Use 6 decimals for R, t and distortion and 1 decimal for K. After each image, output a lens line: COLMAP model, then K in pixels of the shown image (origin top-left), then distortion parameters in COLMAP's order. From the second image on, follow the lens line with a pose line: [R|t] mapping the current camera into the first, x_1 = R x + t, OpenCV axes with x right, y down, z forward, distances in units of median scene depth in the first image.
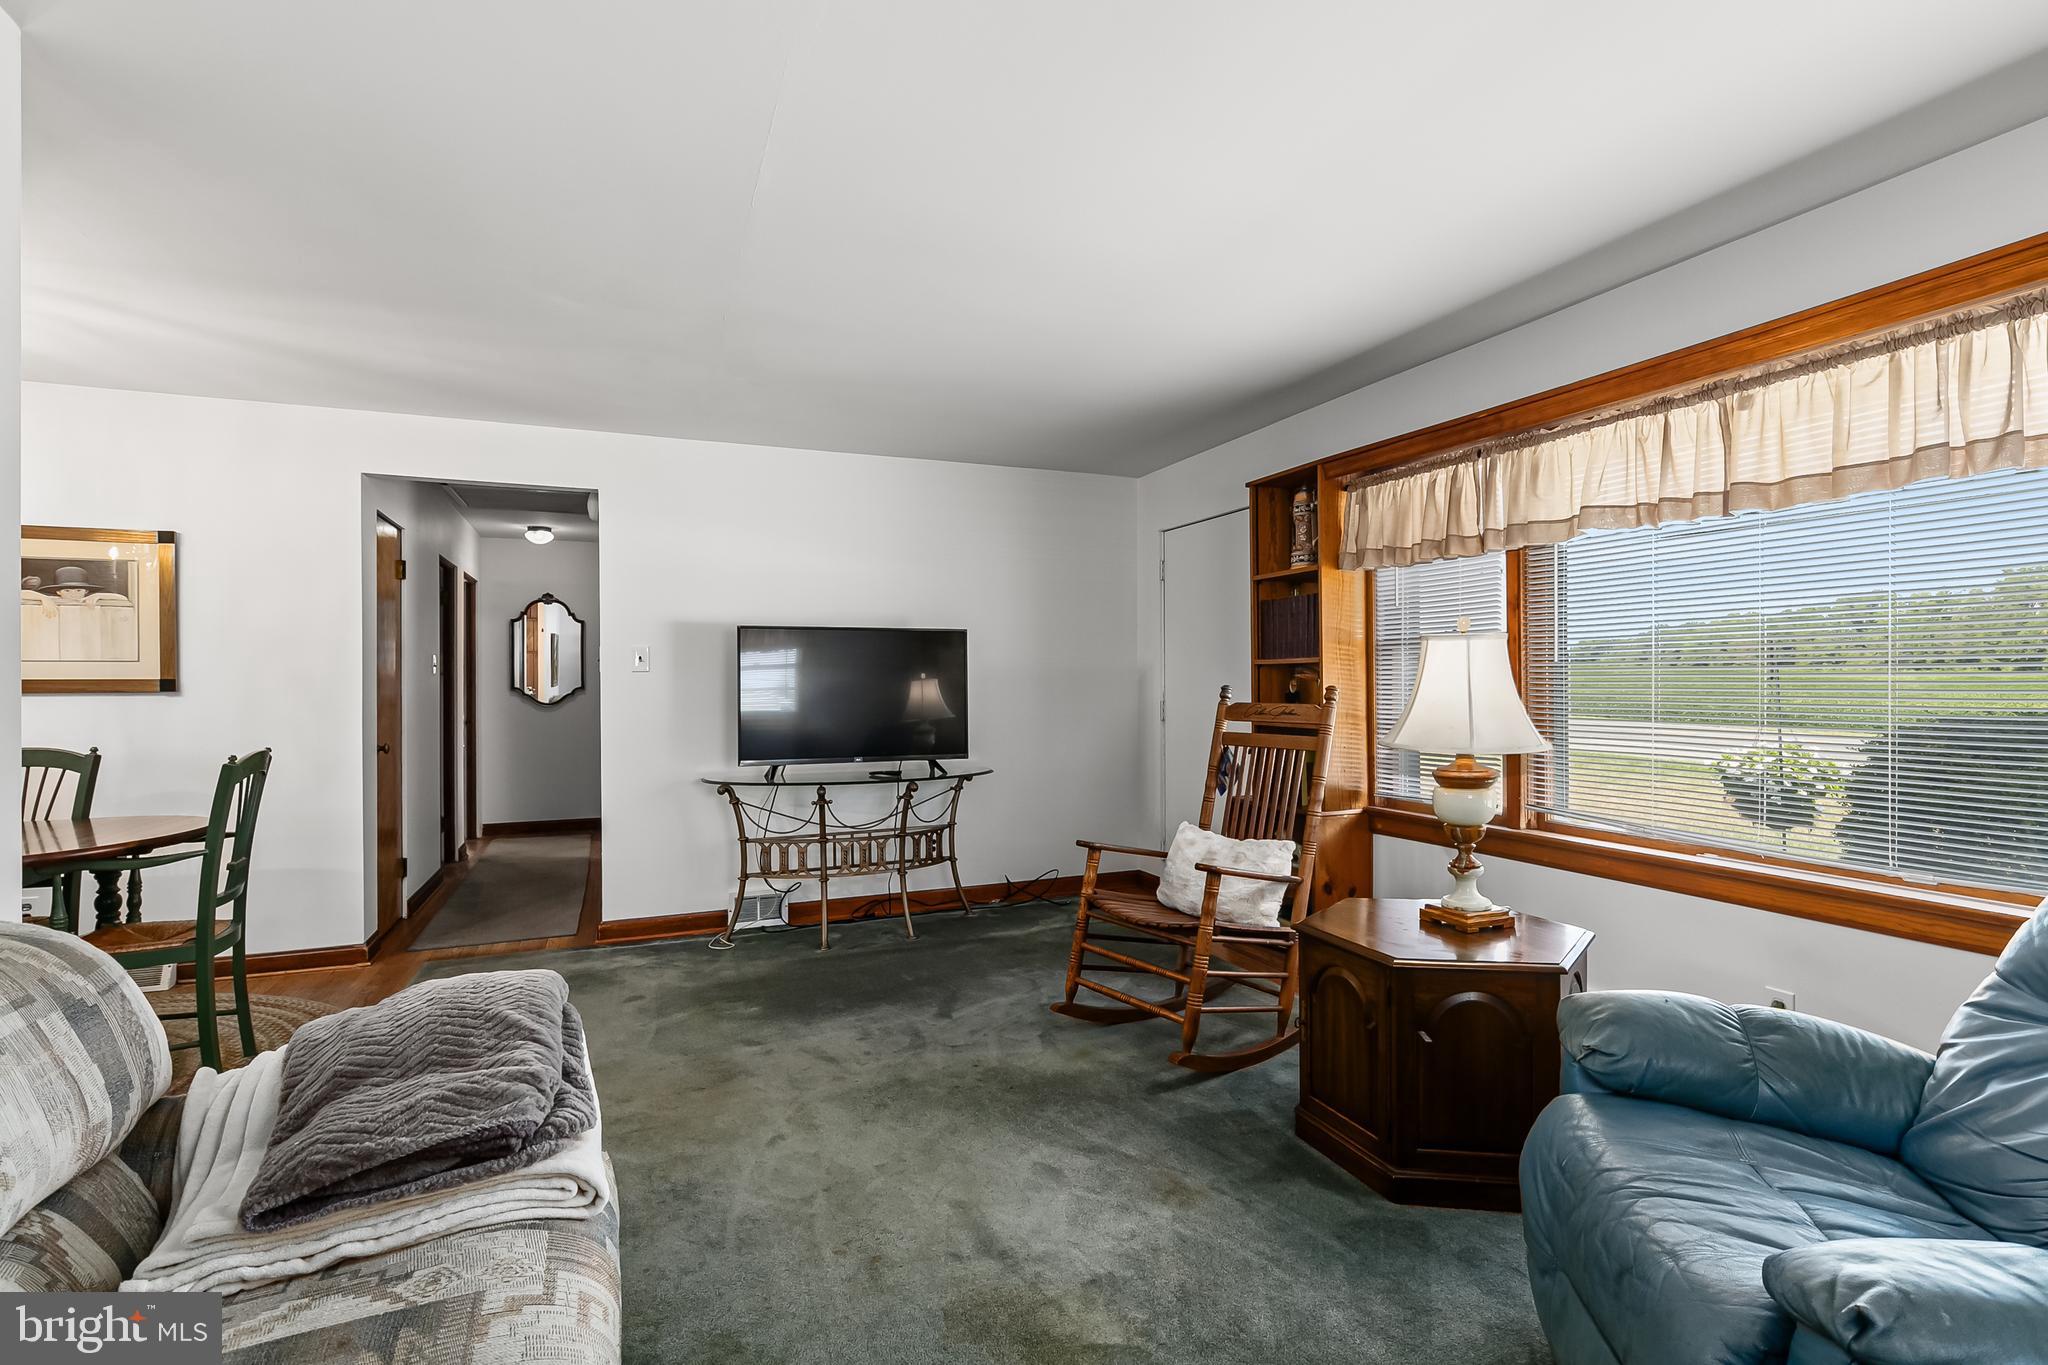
lens RADIAL K [[962.4, 0, 986.1], [0, 962.4, 680.9], [0, 0, 1]] dist [0.003098, 0.000053]
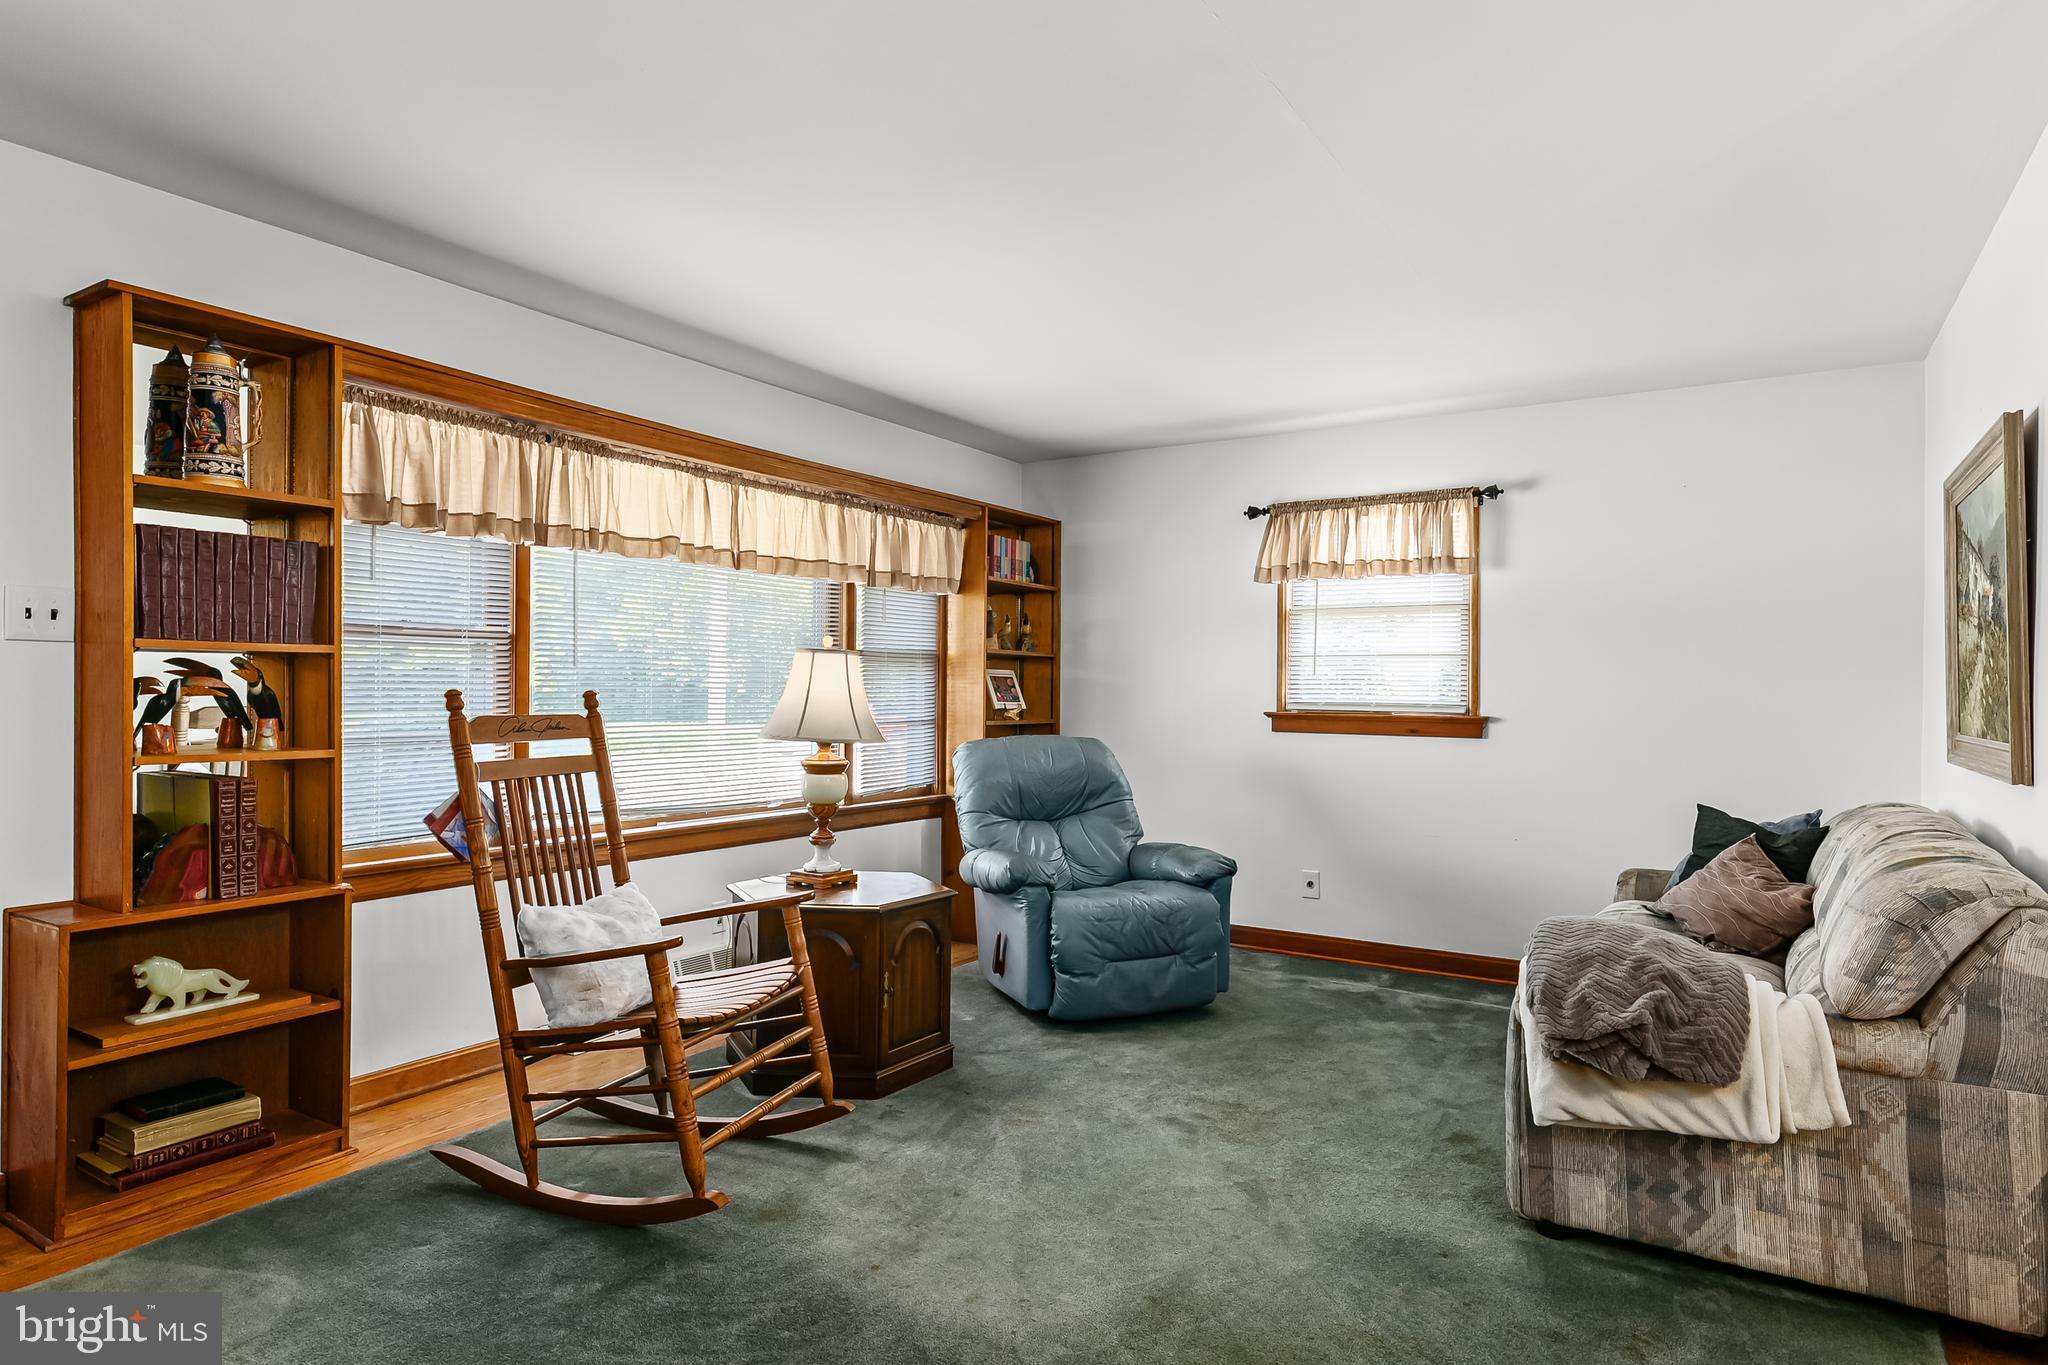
lens RADIAL K [[1142.3, 0, 1029.3], [0, 1142.3, 681.5], [0, 0, 1]] dist [0.014239, -0.008015]
pose [[-0.583608, 0.004421, 0.812023, -0.474164], [-0.008532, 0.999897, -0.011576, 0.003893], [-0.811990, -0.013684, -0.583510, 0.922624]]
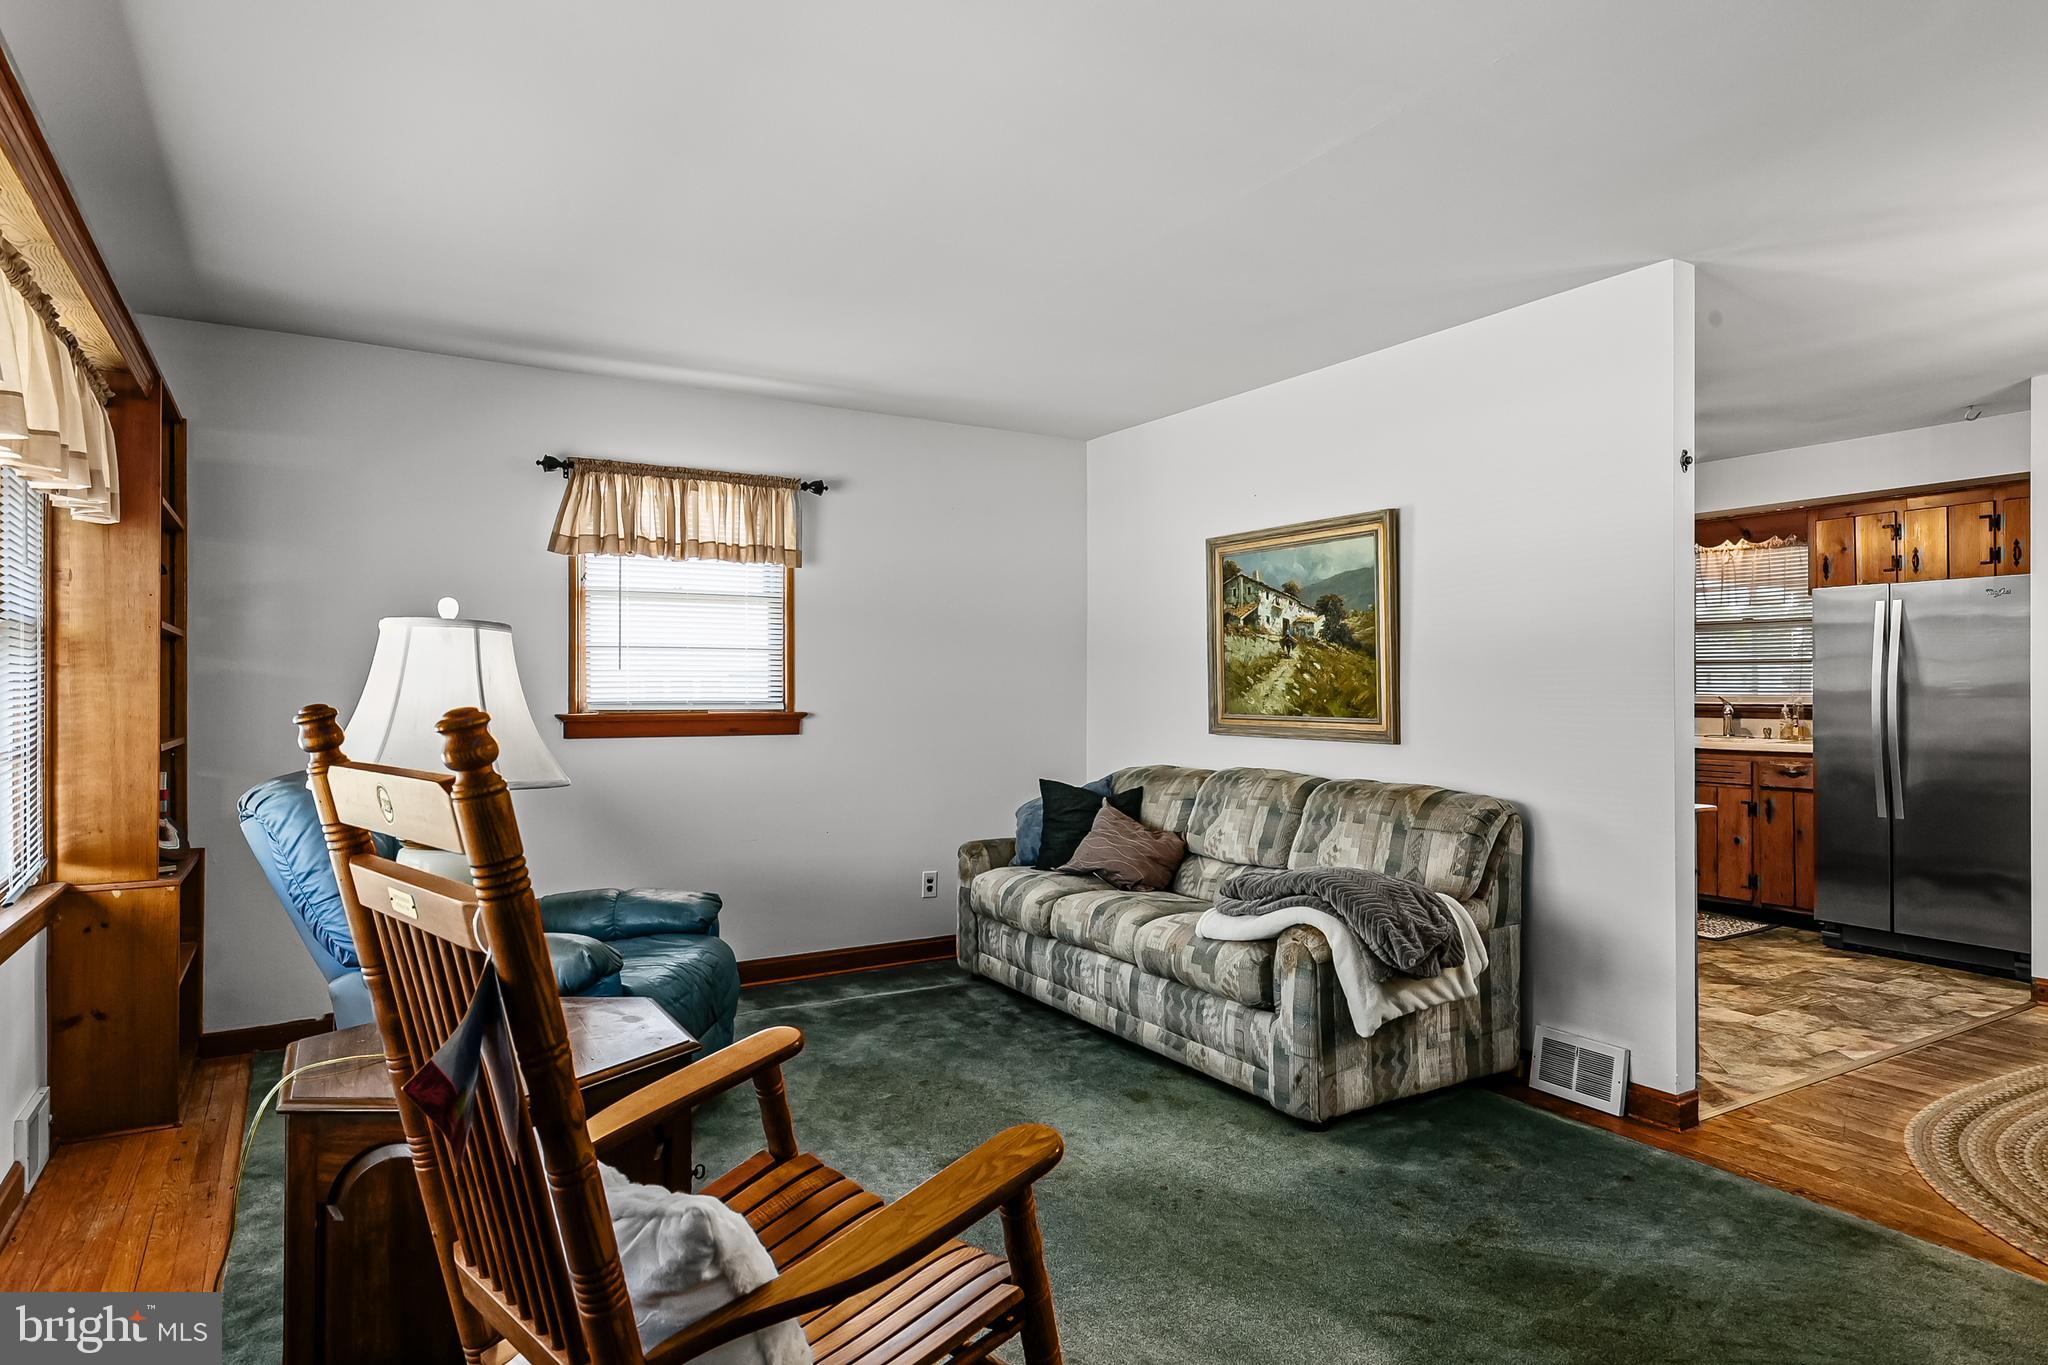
lens RADIAL K [[1142.3, 0, 1020.5], [0, 1142.3, 693.0], [0, 0, 1]] dist [0.014239, -0.008015]
pose [[-0.987547, 0.005070, -0.157244, 0.128126], [0.004790, 0.999986, 0.002158, 0.001288], [0.157253, 0.001378, -0.987557, 1.036104]]
